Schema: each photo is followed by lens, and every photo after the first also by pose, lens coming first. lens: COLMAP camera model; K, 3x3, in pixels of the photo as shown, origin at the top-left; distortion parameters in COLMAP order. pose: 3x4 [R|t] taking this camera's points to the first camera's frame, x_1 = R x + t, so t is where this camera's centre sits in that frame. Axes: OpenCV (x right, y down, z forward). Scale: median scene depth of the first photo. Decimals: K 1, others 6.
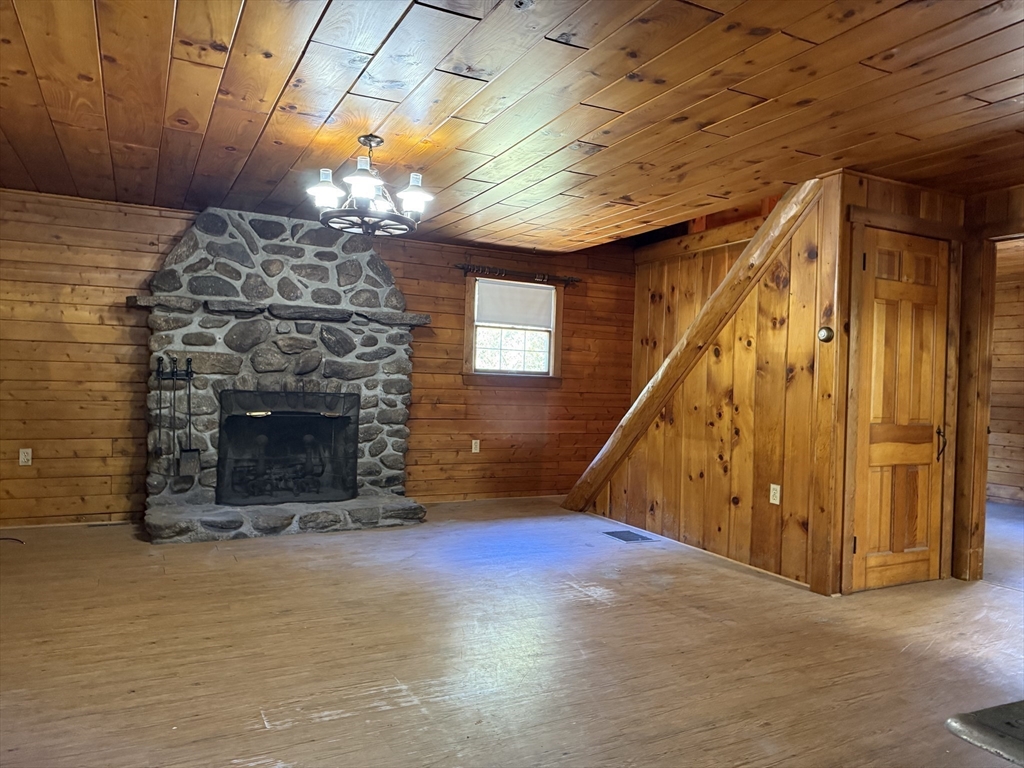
lens RADIAL K [[715.1, 0, 510.2], [0, 715.1, 385.1], [0, 0, 1]] dist [0.032585, -0.016583]
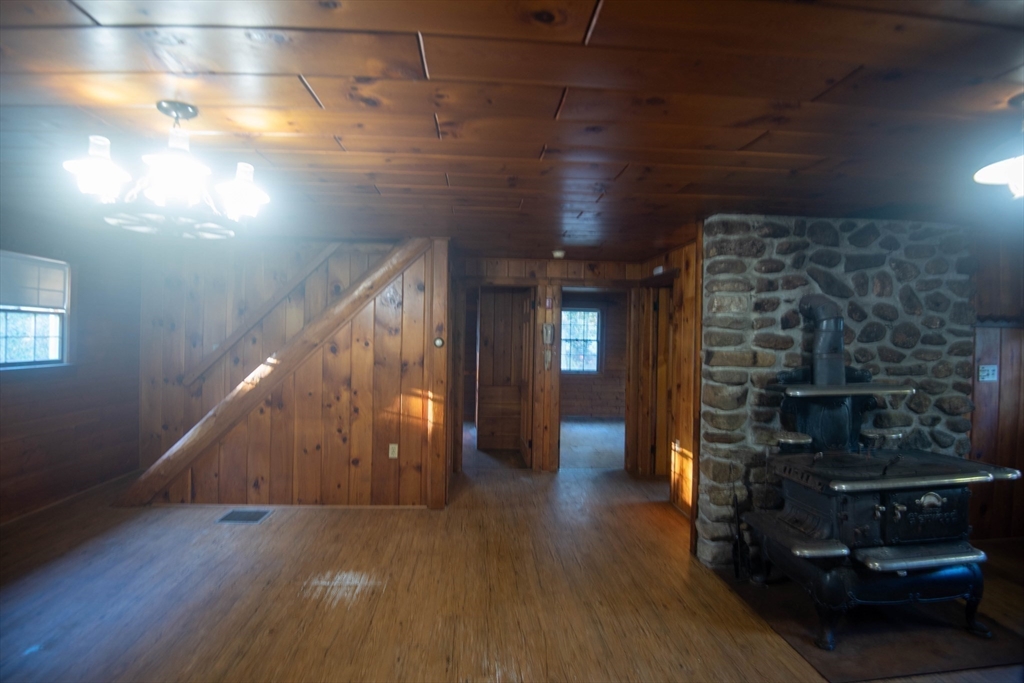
lens RADIAL K [[470.5, 0, 515.2], [0, 470.5, 341.9], [0, 0, 1]] dist [-0.023682, -0.009211]
pose [[0.385653, -0.028677, 0.922198, -0.373493], [-0.005261, 0.999432, 0.033279, -0.093243], [-0.922629, -0.017686, 0.385283, 0.402794]]
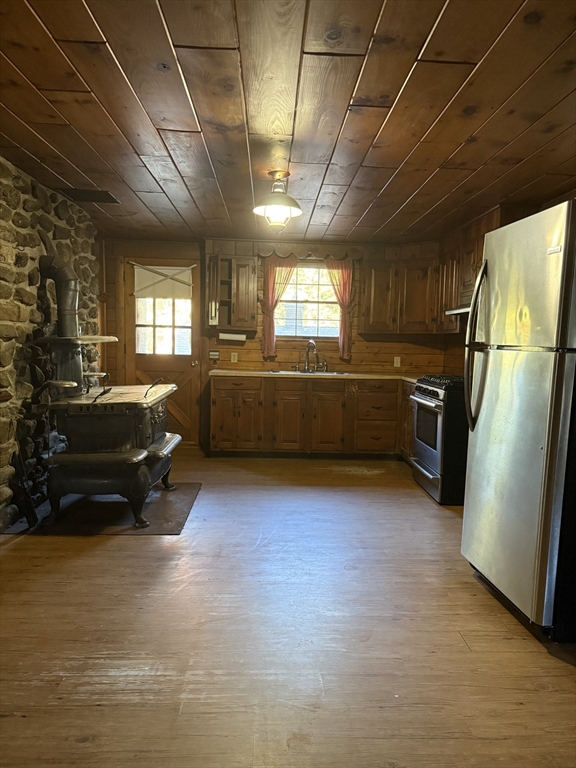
lens RADIAL K [[536.3, 0, 282.7], [0, 536.3, 389.6], [0, 0, 1]] dist [0.032585, -0.016583]
pose [[-0.897663, -0.094296, 0.430475, -0.303624], [-0.055284, 0.993218, 0.102284, -0.039853], [-0.437201, 0.068018, -0.896788, 0.878157]]
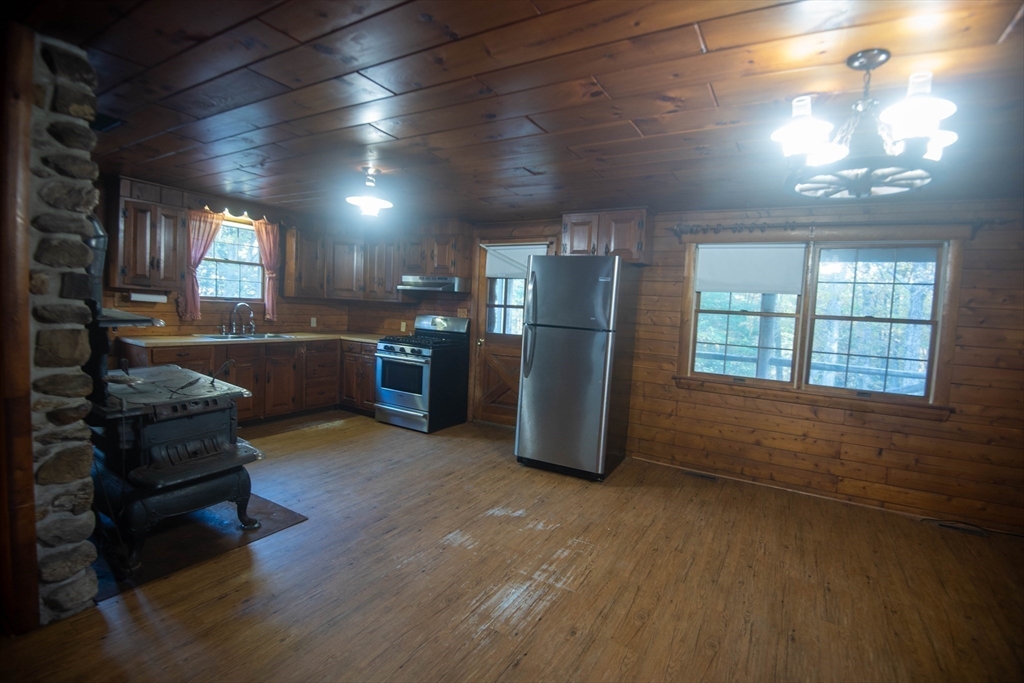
lens RADIAL K [[470.5, 0, 509.6], [0, 470.5, 332.1], [0, 0, 1]] dist [-0.023682, -0.009211]
pose [[-0.854208, -0.052927, -0.517230, 0.237801], [-0.082372, 0.996018, 0.034117, -0.050609], [0.513364, 0.071748, -0.855166, 0.945392]]
